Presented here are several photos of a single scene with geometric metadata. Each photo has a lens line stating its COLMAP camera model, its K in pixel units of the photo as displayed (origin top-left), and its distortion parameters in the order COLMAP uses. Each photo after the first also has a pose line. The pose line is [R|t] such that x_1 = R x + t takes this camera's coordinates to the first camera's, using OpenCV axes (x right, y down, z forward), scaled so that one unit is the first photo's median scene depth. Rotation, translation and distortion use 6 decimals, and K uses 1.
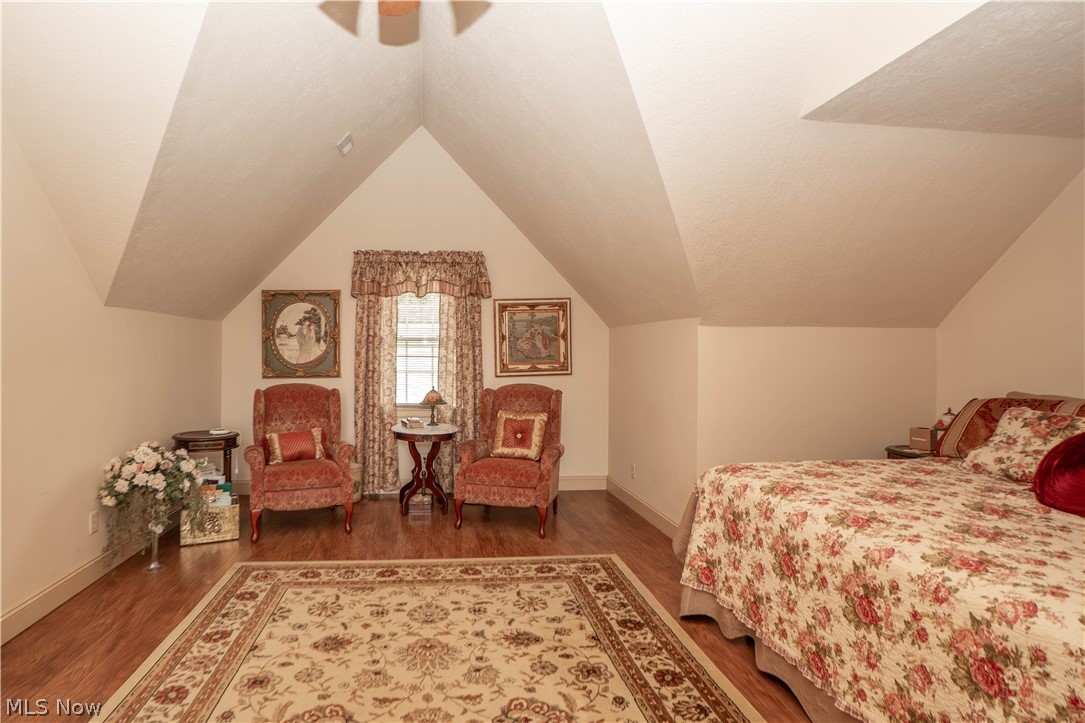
lens RADIAL K [[568.4, 0, 500.7], [0, 568.4, 345.8], [0, 0, 1]] dist [-0.030257, 0.007968]
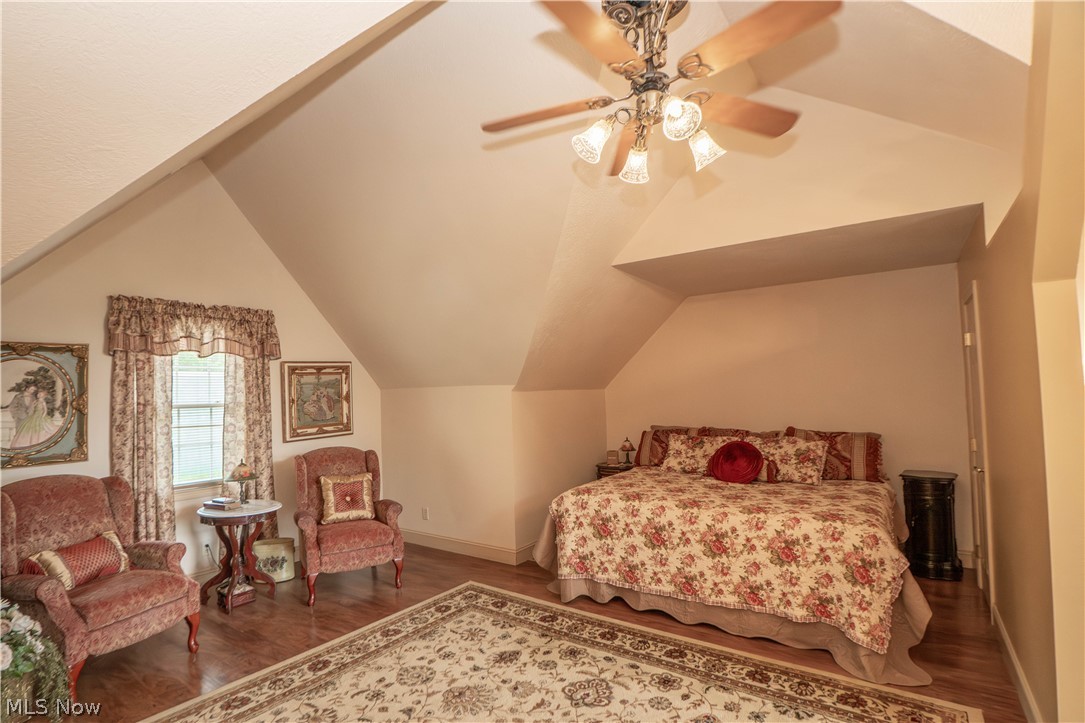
lens RADIAL K [[520.2, 0, 558.8], [0, 520.2, 364.1], [0, 0, 1]] dist [-0.030865, 0.001379]
pose [[0.643985, 0.024685, 0.764640, -0.491087], [0.016261, 0.998812, -0.045940, -0.038869], [-0.764866, 0.042019, 0.642818, 0.111867]]
